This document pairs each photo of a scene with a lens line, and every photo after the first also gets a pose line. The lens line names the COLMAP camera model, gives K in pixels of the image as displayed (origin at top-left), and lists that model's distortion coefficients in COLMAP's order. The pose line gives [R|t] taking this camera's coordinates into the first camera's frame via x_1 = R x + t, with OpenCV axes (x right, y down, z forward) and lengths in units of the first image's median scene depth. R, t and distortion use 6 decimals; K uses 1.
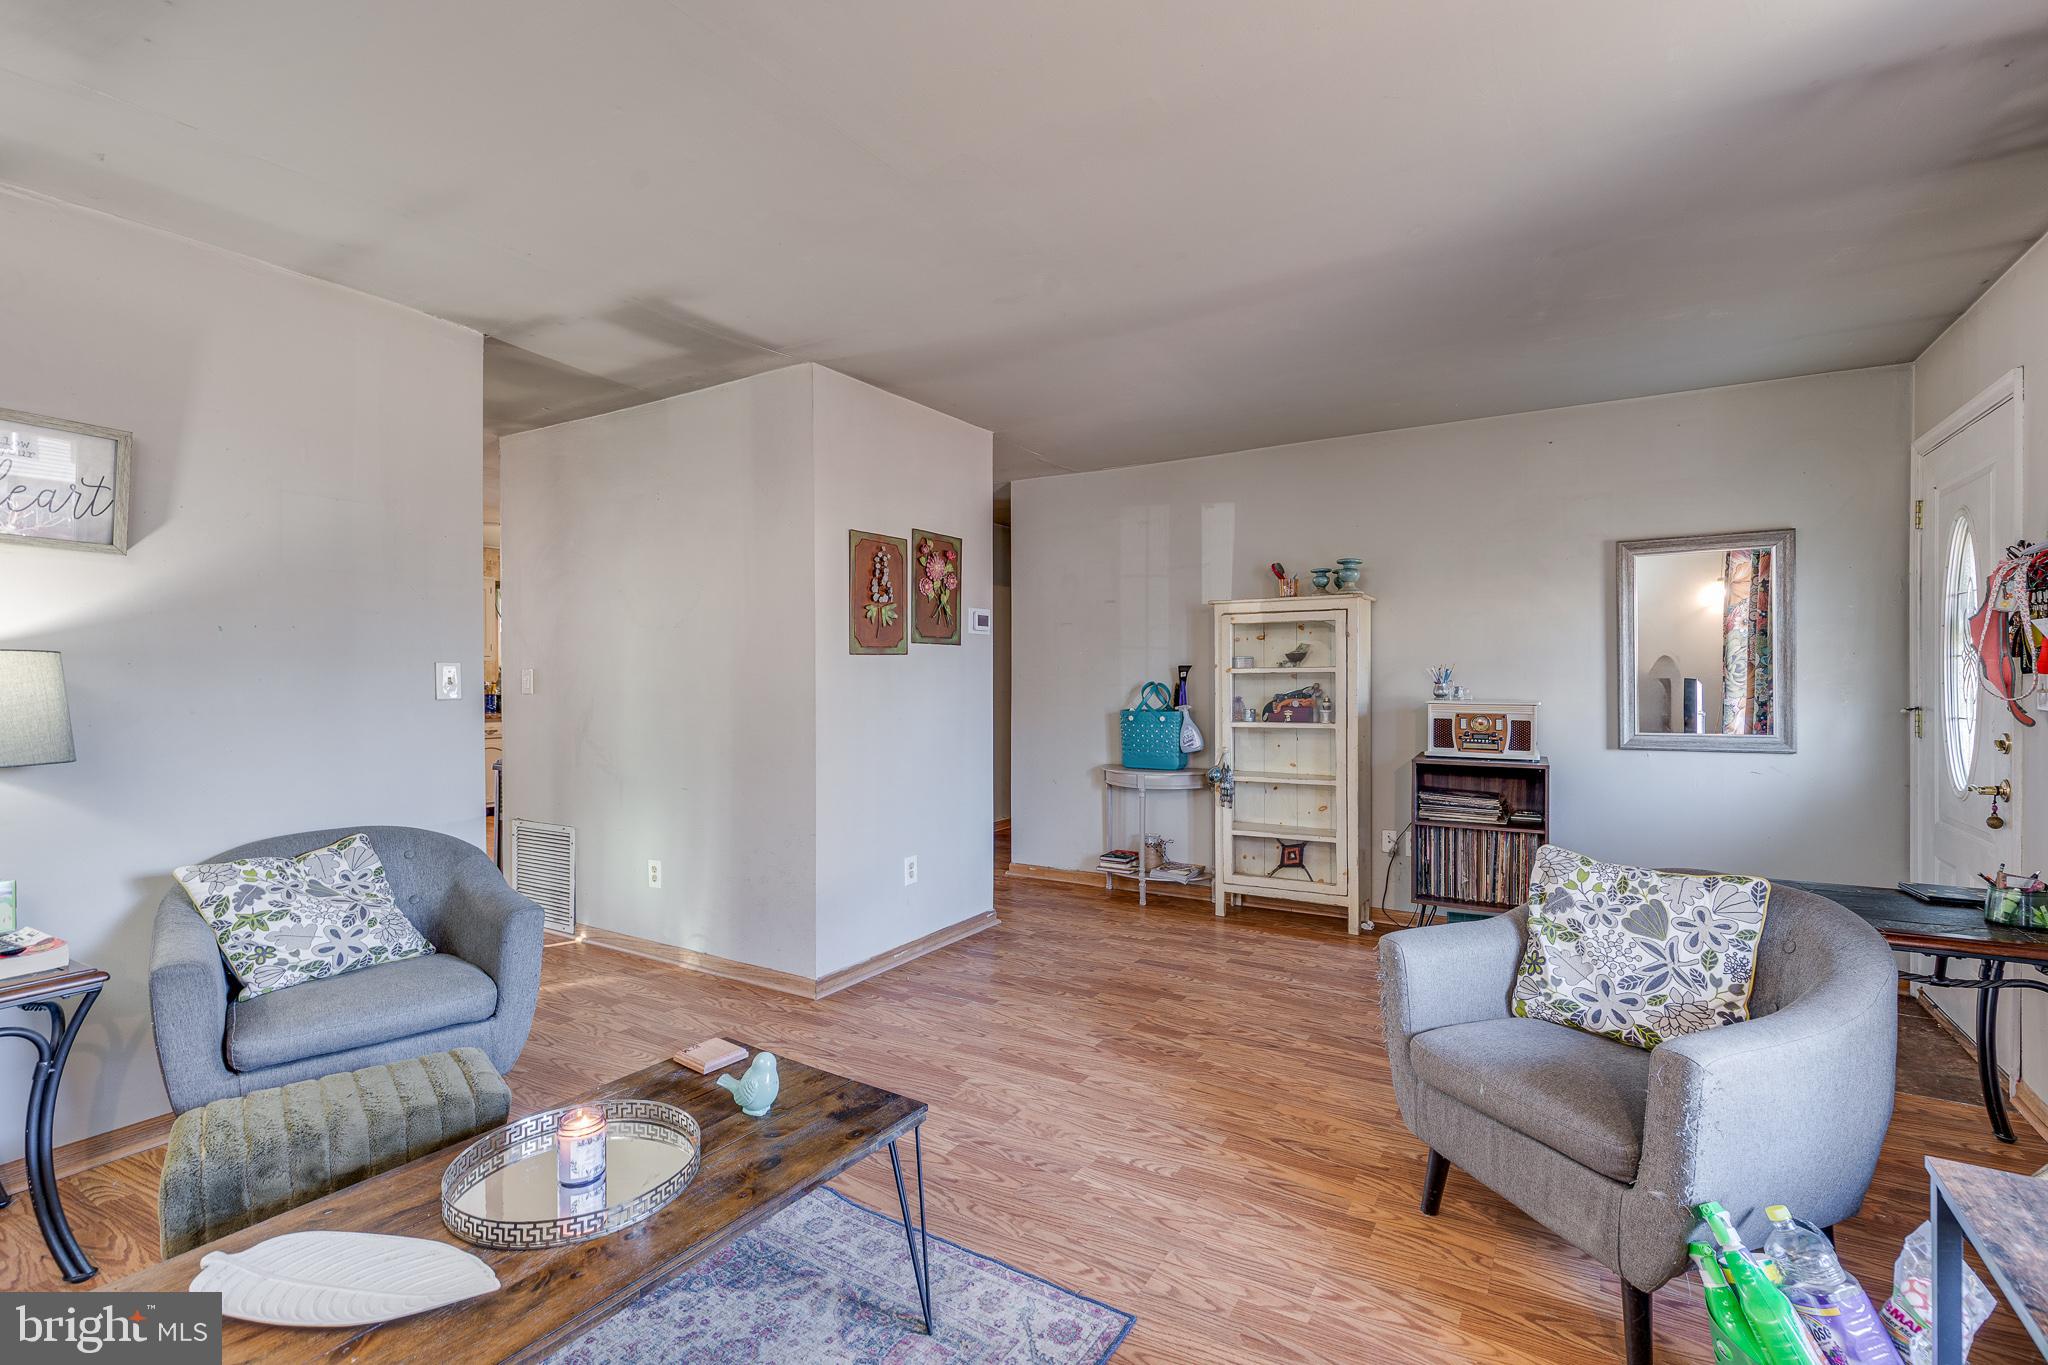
lens RADIAL K [[925.6, 0, 1023.7], [0, 925.6, 677.7], [0, 0, 1]] dist [0.005196, -0.000650]
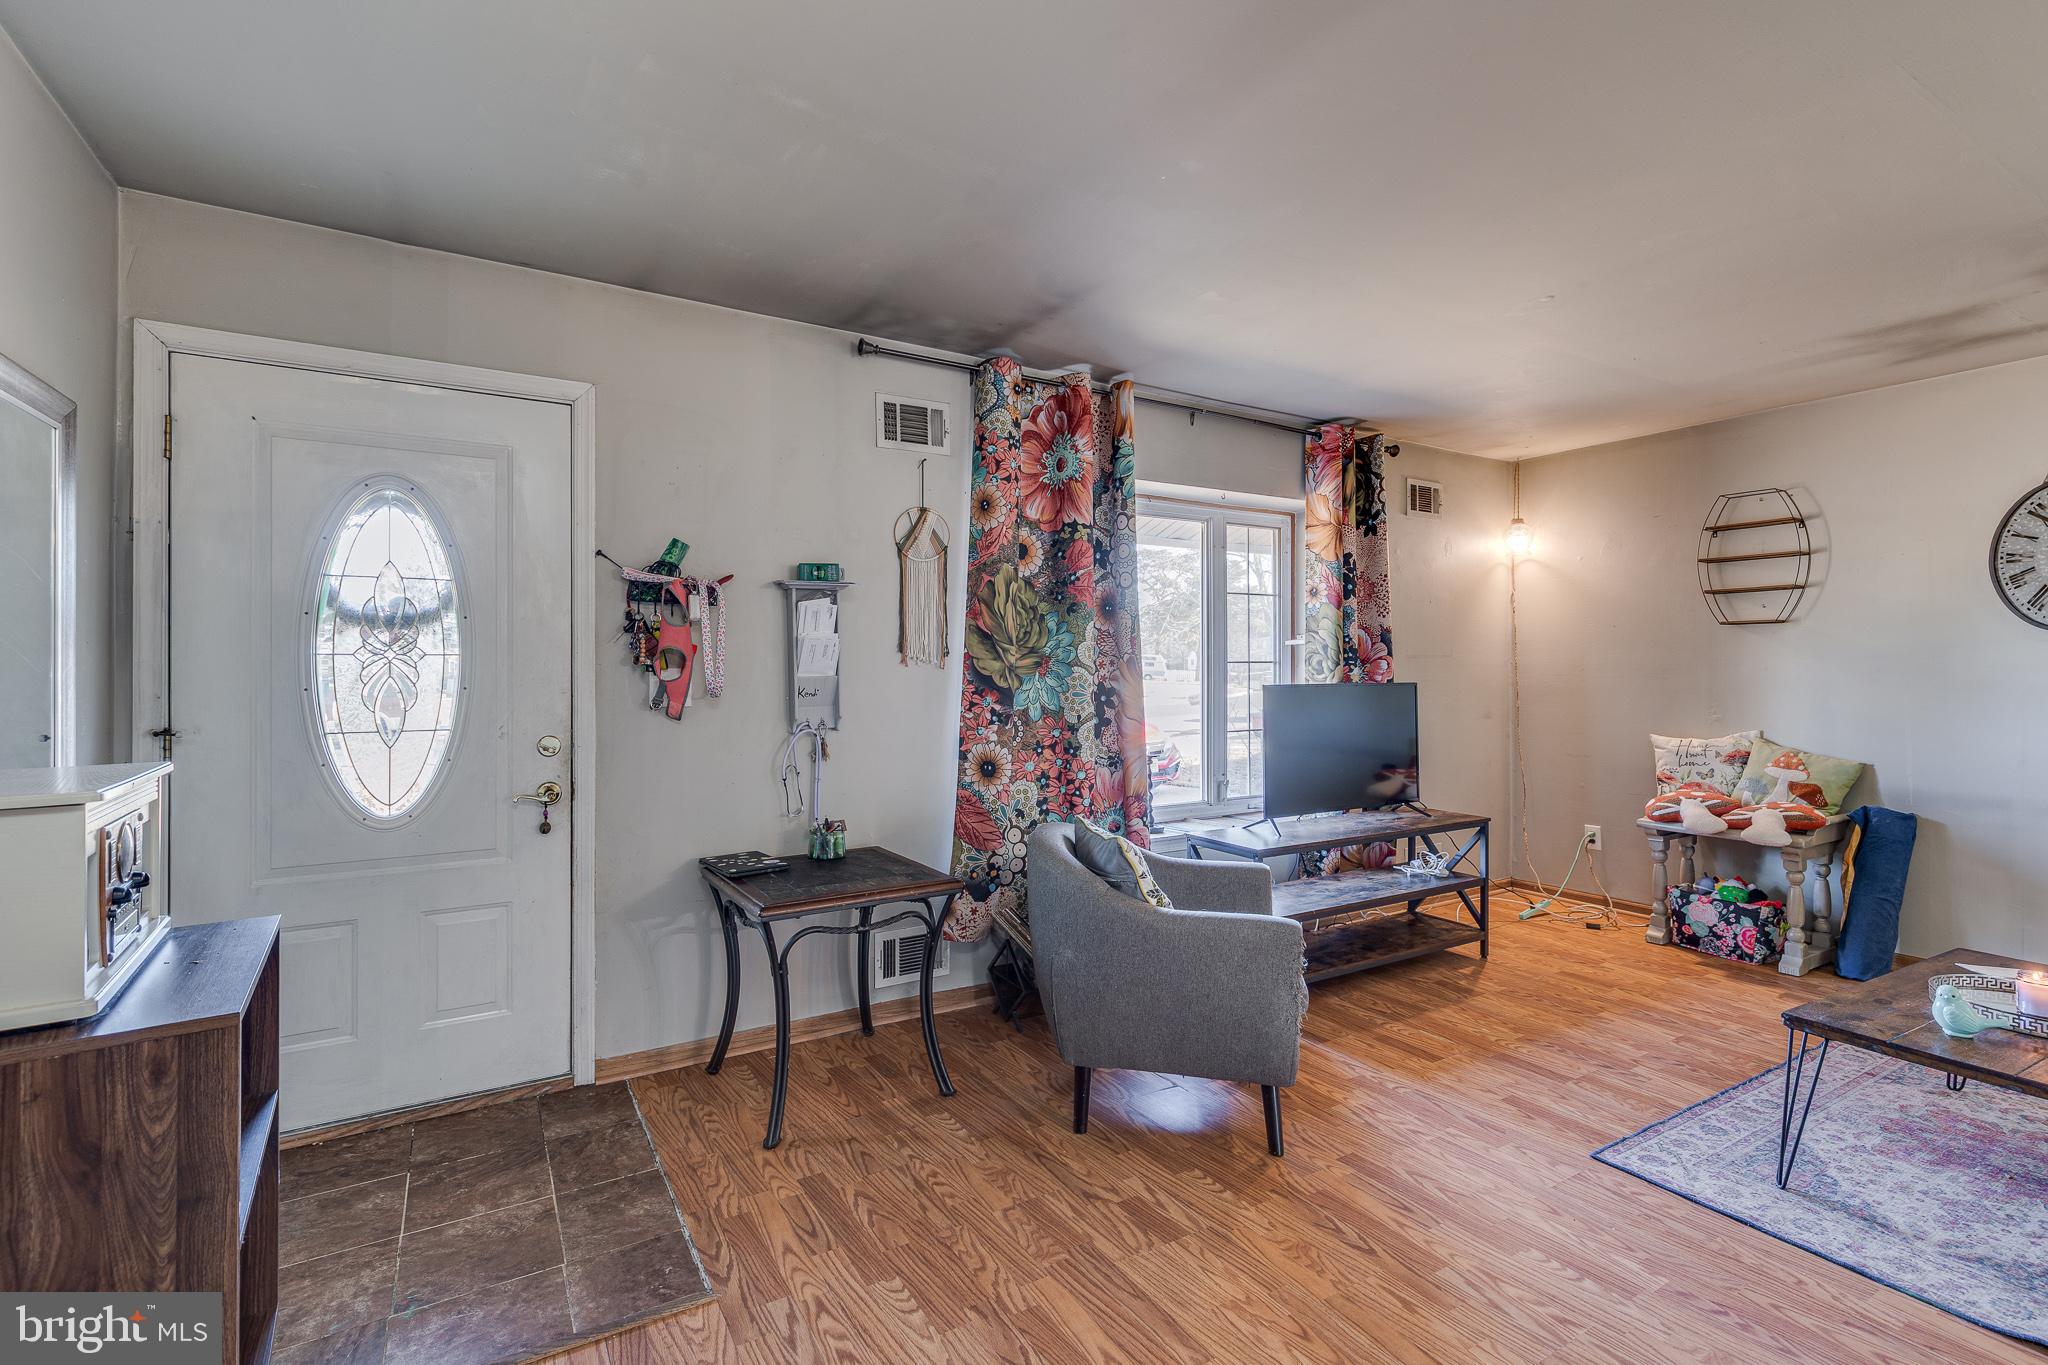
lens RADIAL K [[925.6, 0, 1027.1], [0, 925.6, 678.9], [0, 0, 1]] dist [0.005196, -0.000650]
pose [[-0.892566, 0.003752, 0.450901, 0.186083], [0.004854, 0.999987, 0.001288, -0.001504], [-0.450891, 0.003338, -0.892573, 1.993629]]
